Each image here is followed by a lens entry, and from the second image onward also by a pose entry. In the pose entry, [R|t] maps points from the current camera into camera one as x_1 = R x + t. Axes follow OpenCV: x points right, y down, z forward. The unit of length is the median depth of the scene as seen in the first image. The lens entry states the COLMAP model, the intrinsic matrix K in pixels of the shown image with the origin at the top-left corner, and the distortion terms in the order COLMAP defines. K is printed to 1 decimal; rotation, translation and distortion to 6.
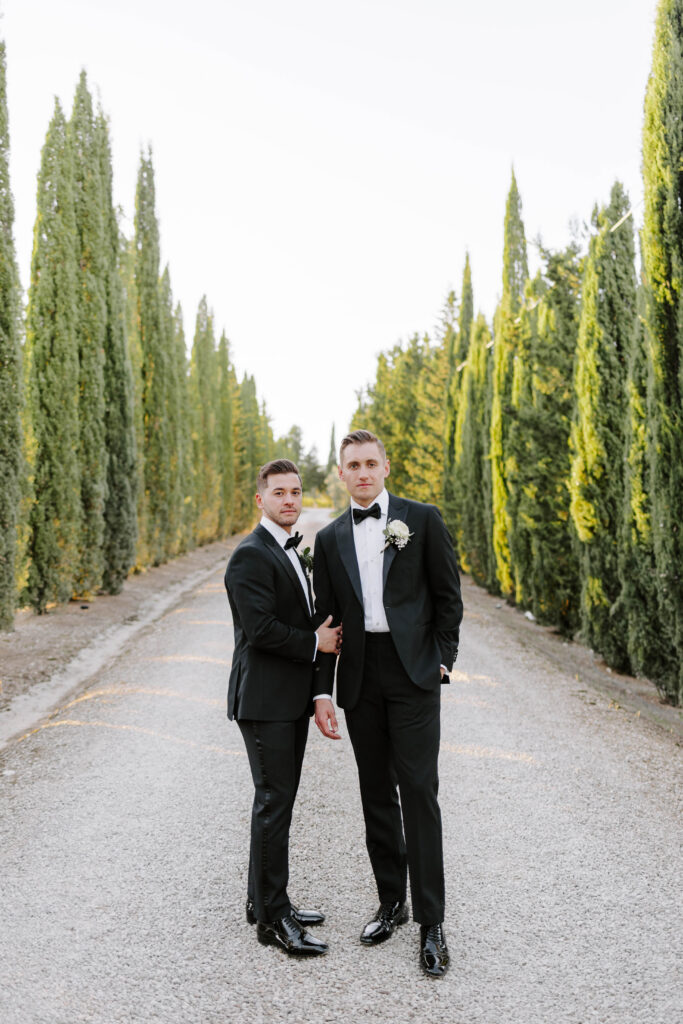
lens RADIAL K [[774.9, 0, 341.5], [0, 774.9, 512.0], [0, 0, 1]] dist [-0.029795, -0.001836]
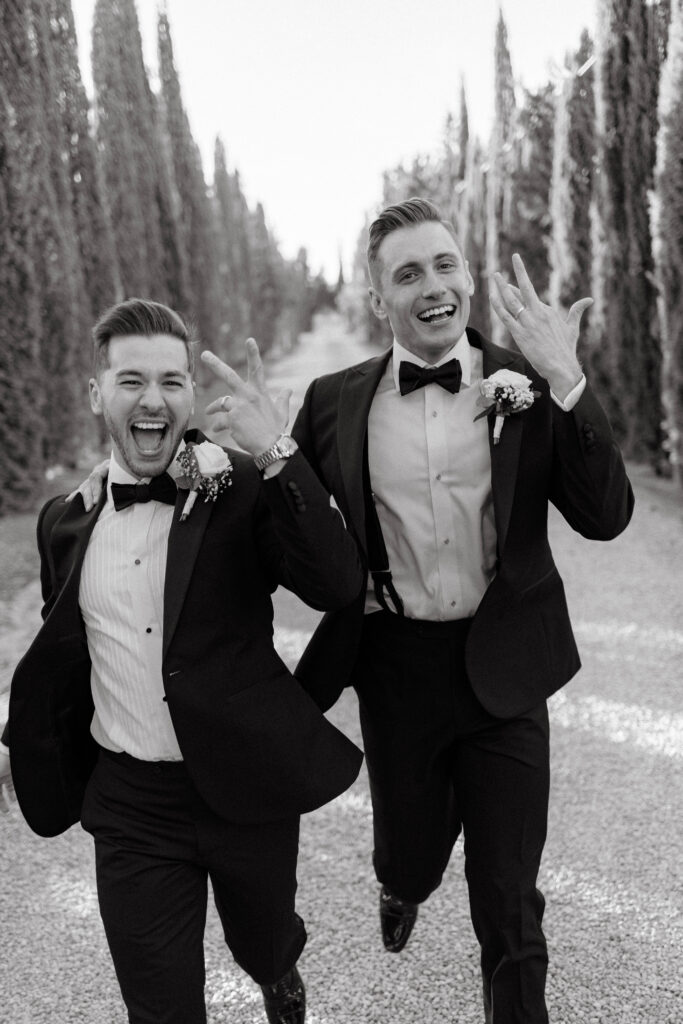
lens RADIAL K [[774.9, 0, 341.5], [0, 774.9, 512.0], [0, 0, 1]] dist [-0.029795, -0.001836]
pose [[0.997171, -0.071318, -0.023724, -0.028390], [0.074860, 0.970600, 0.228761, -0.002312], [0.006712, -0.229890, 0.973193, -0.226601]]
